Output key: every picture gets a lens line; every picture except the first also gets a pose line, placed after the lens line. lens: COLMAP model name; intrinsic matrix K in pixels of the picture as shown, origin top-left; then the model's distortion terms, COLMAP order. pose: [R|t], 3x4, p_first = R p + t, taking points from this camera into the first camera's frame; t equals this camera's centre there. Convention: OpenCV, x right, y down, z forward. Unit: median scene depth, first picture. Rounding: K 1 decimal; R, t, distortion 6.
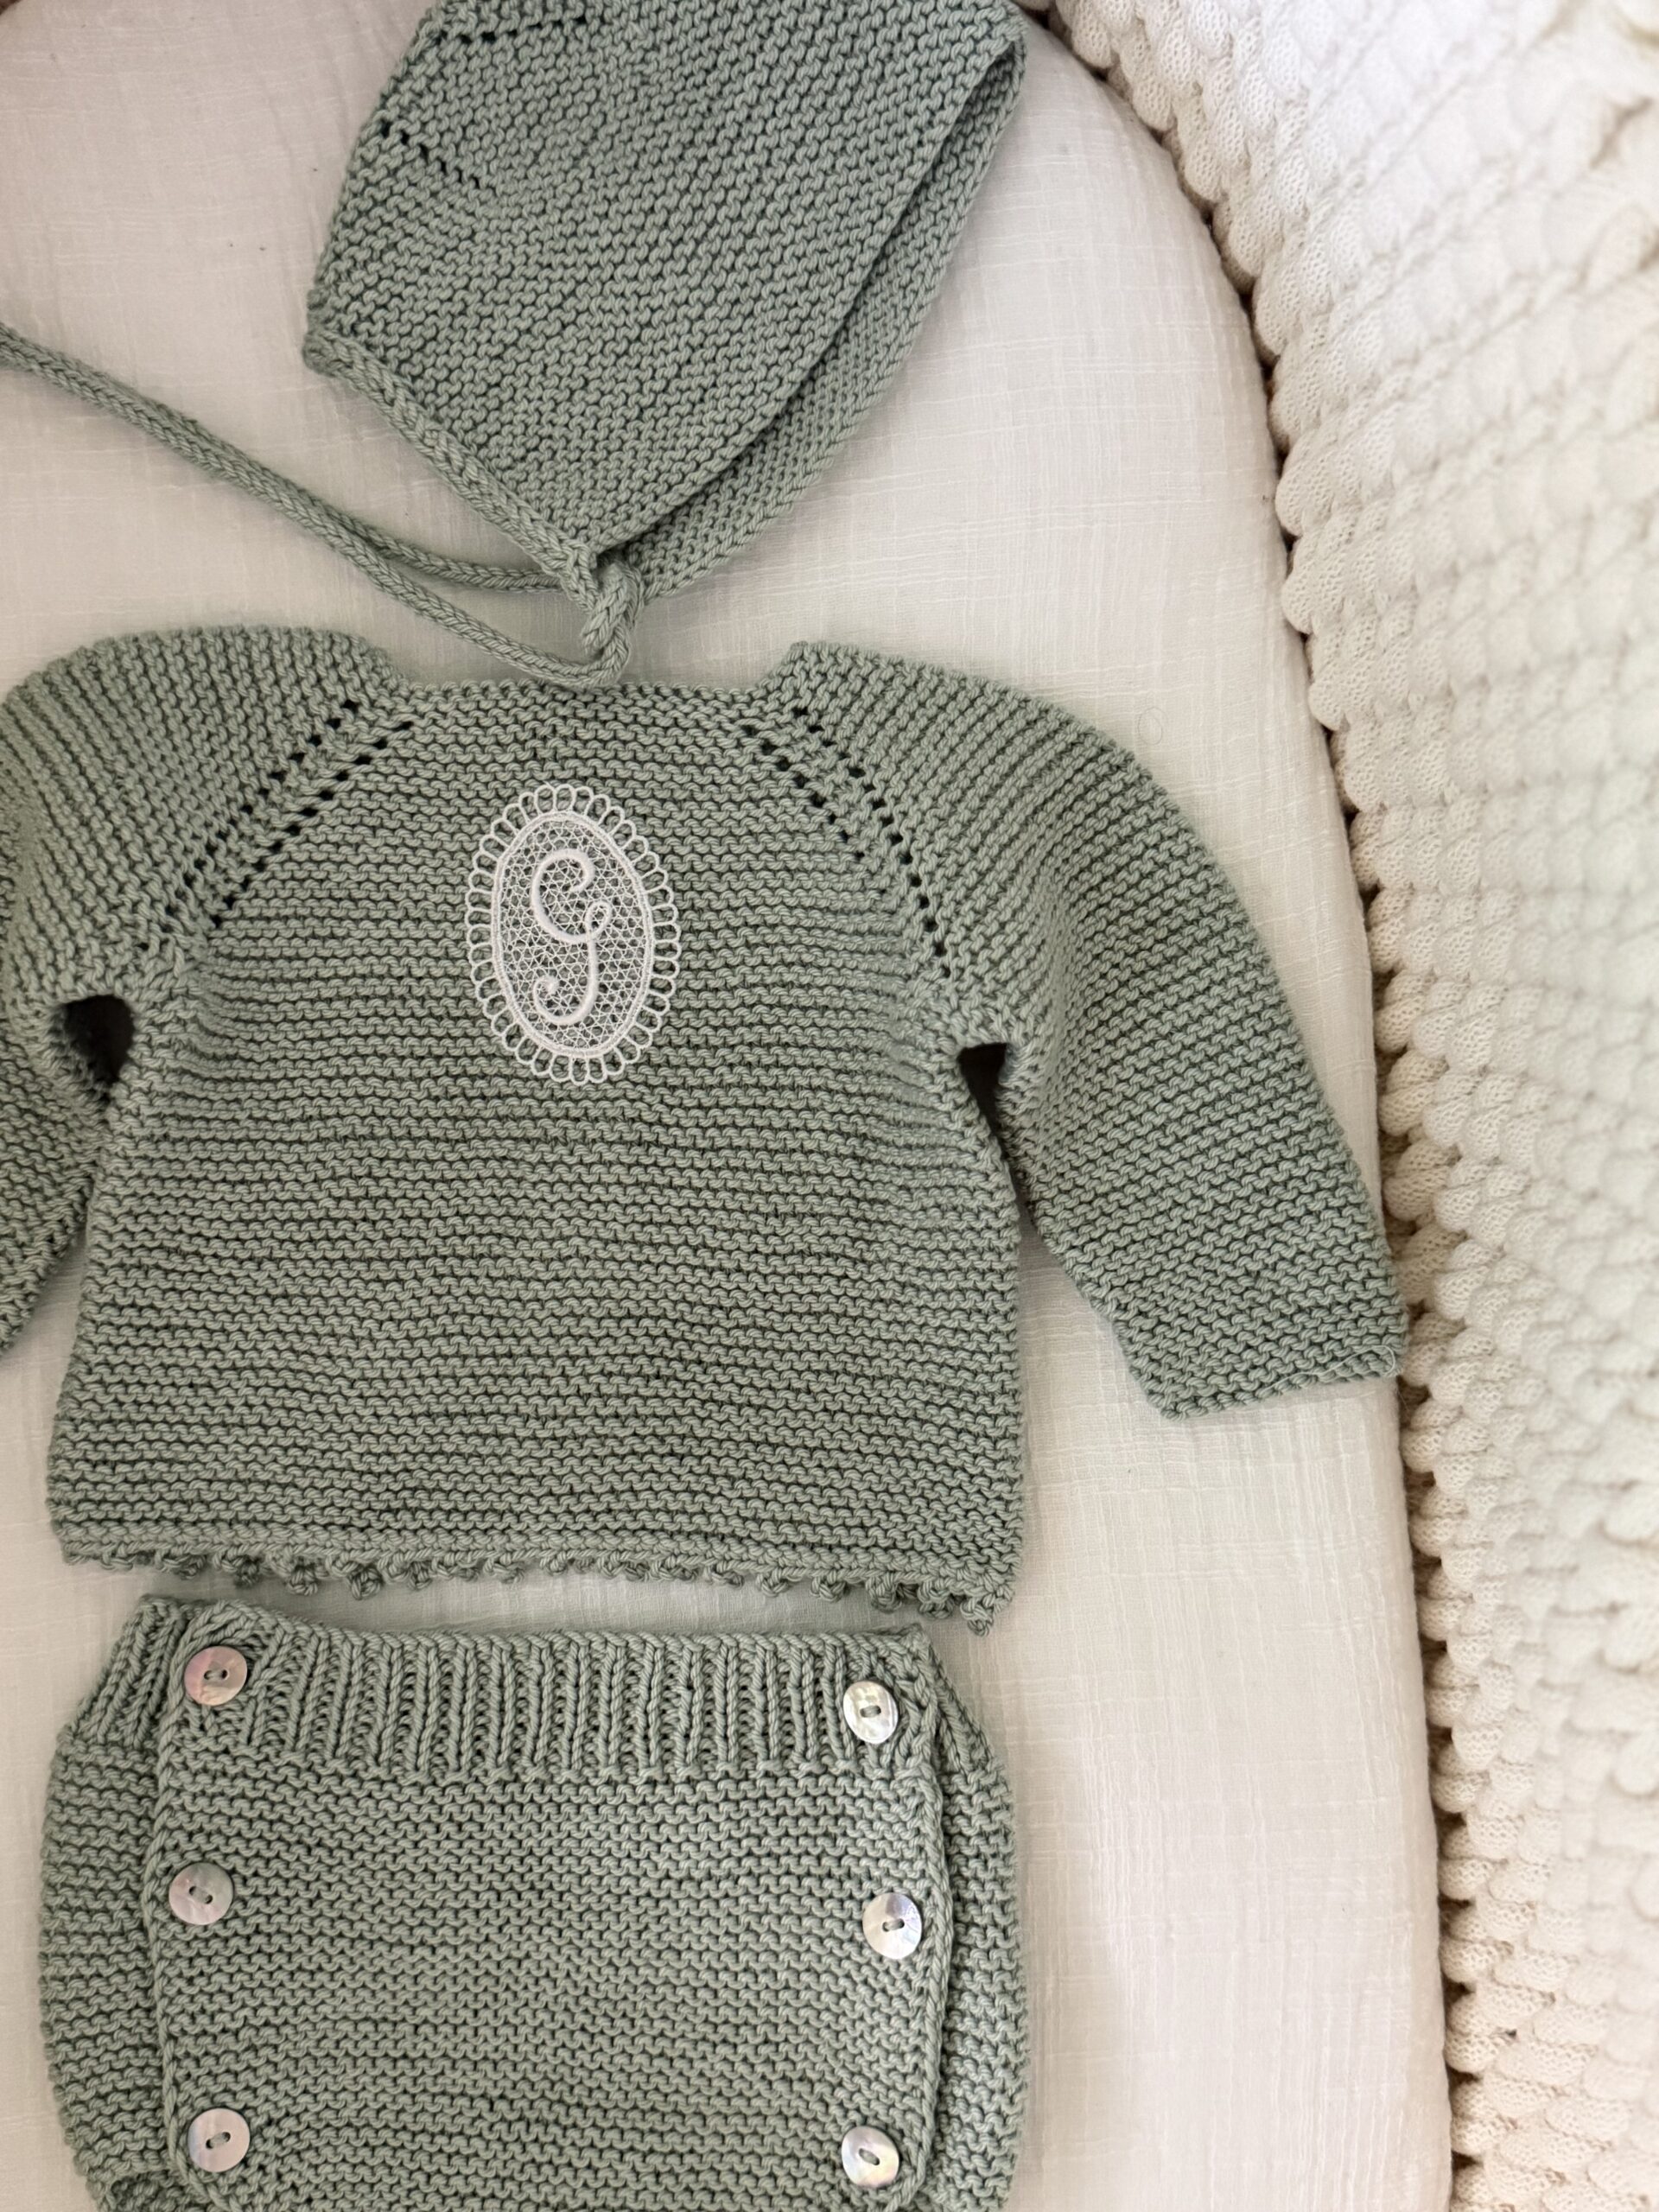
lens RADIAL K [[2212.3, 0, 829.5], [0, 2212.3, 1106.0], [0, 0, 1]] dist [0.170422, -0.440308]
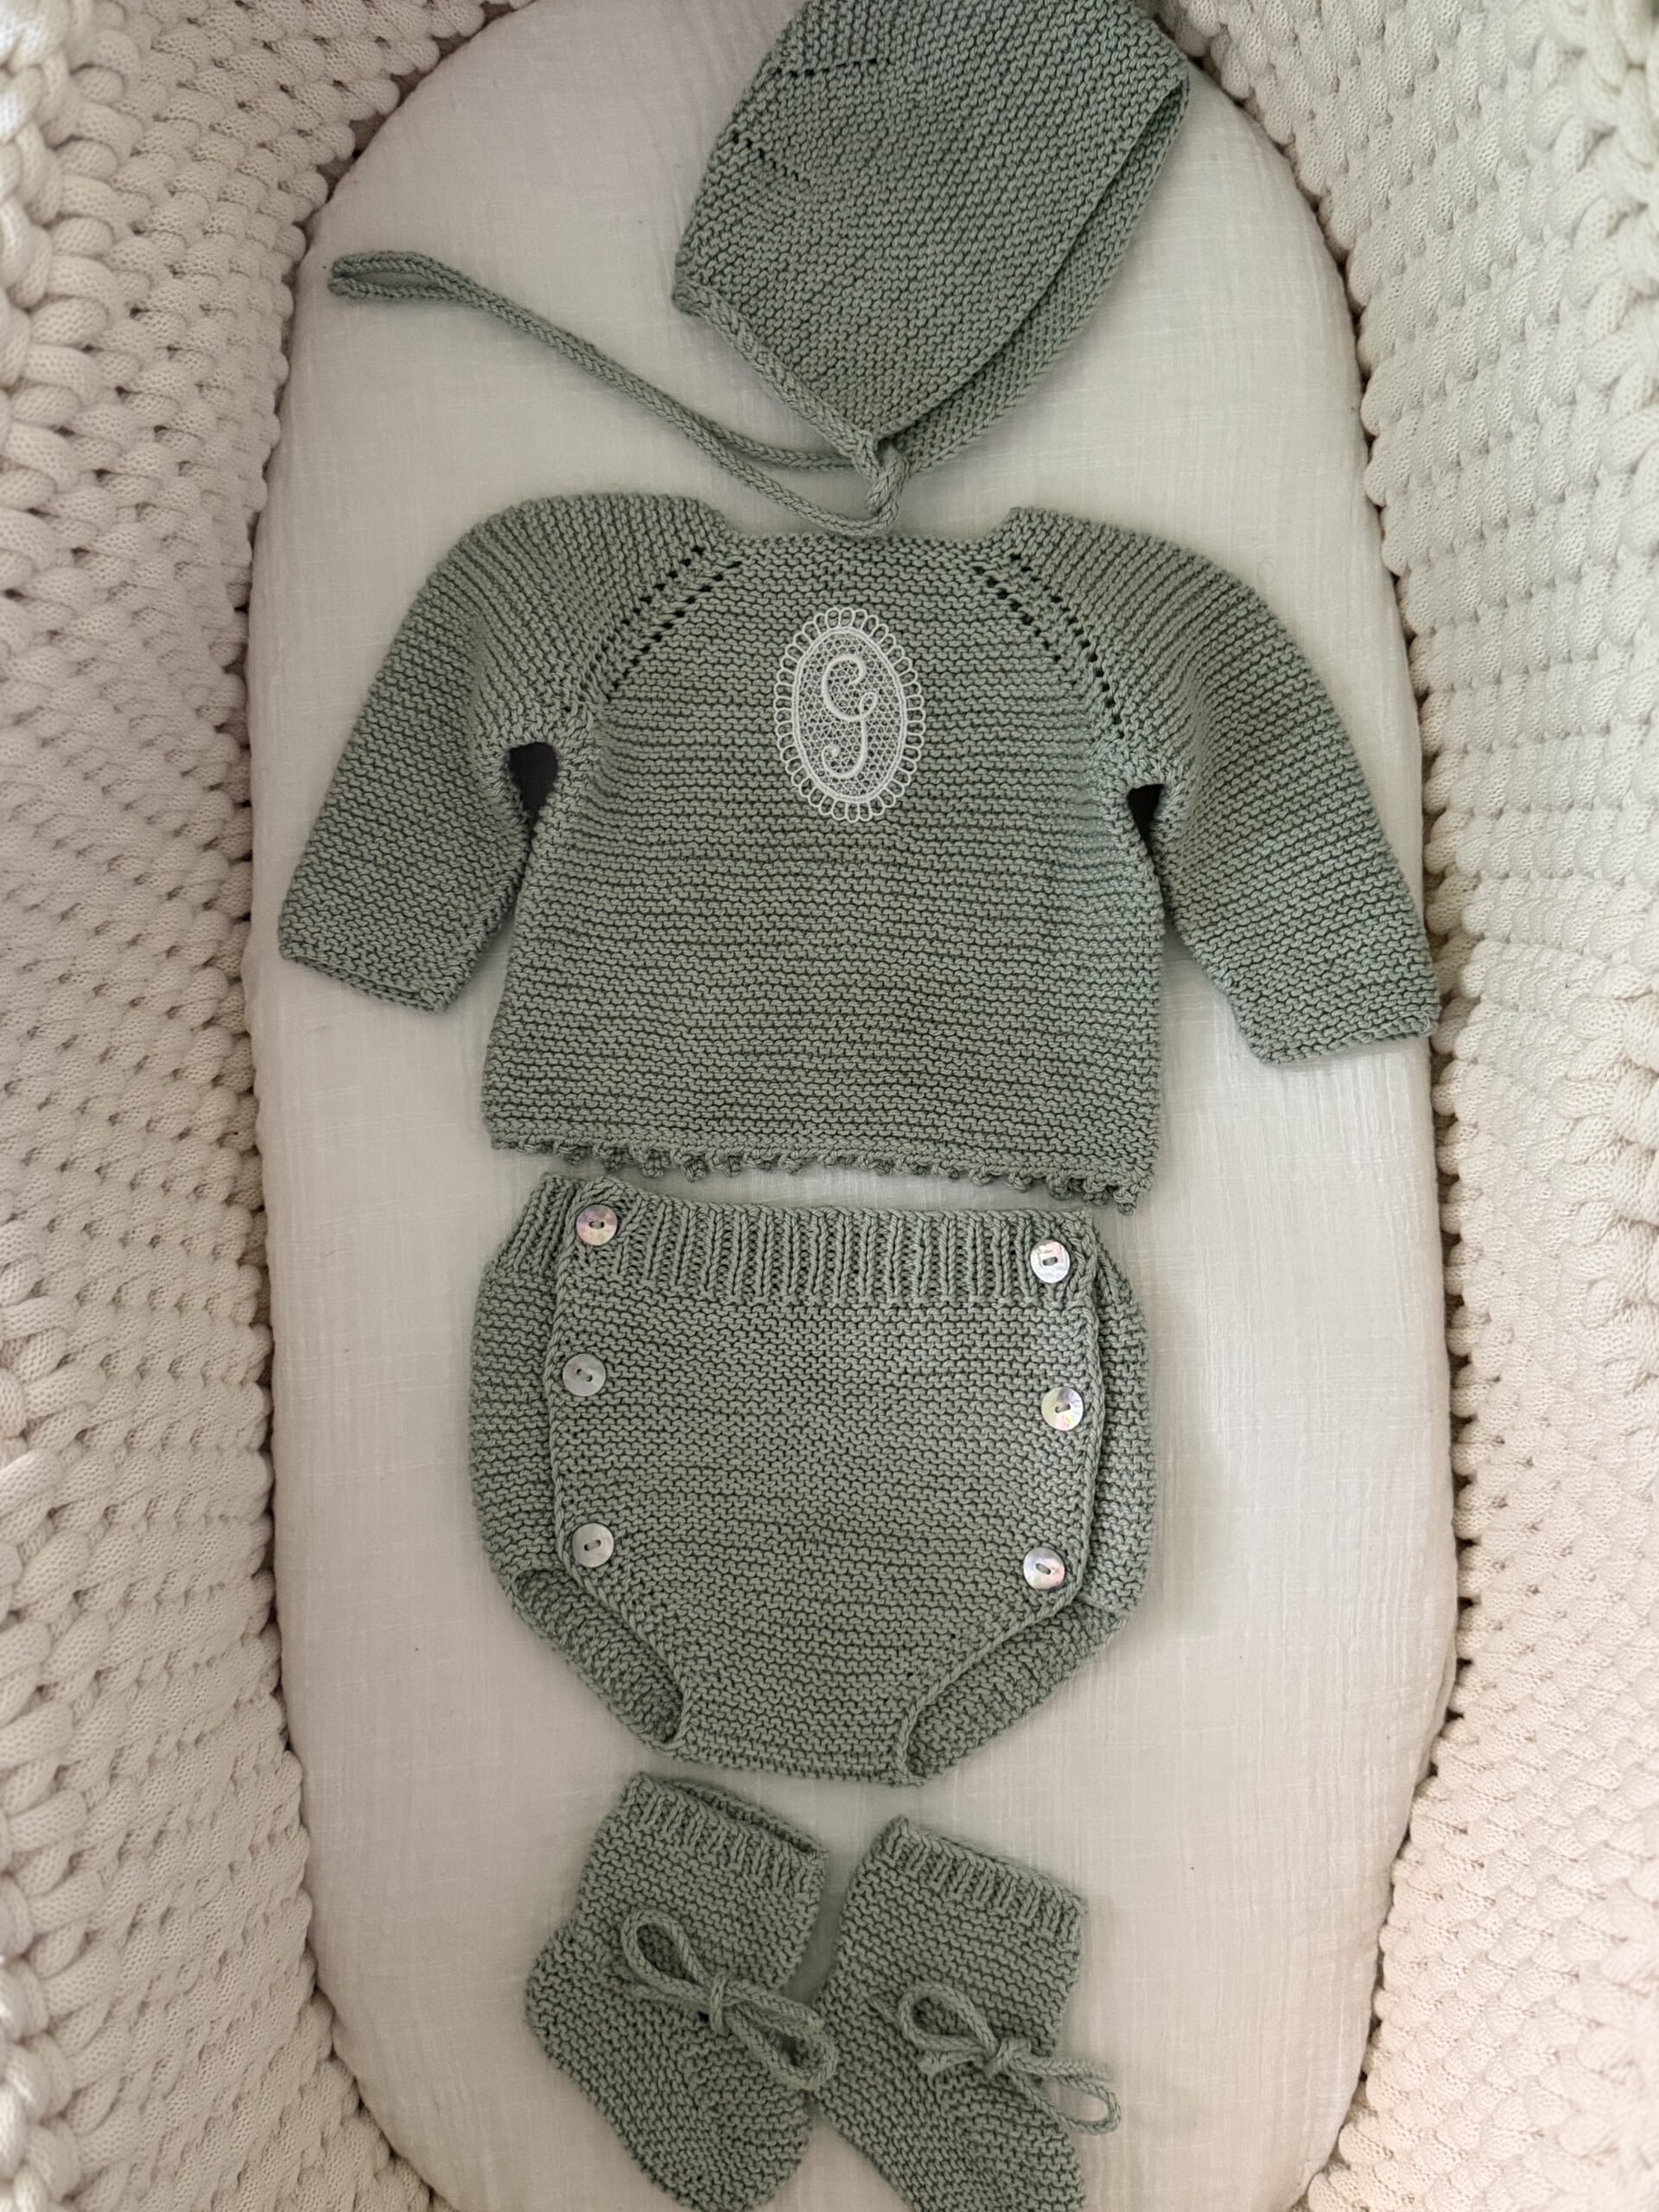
lens RADIAL K [[2132.9, 0, 825.3], [0, 2132.9, 1107.8], [0, 0, 1]] dist [0.157871, -0.366212]
pose [[0.999324, 0.021077, -0.030117, -0.085444], [-0.020583, 0.999650, 0.016624, 0.150991], [0.030457, -0.015993, 0.999408, -0.369553]]
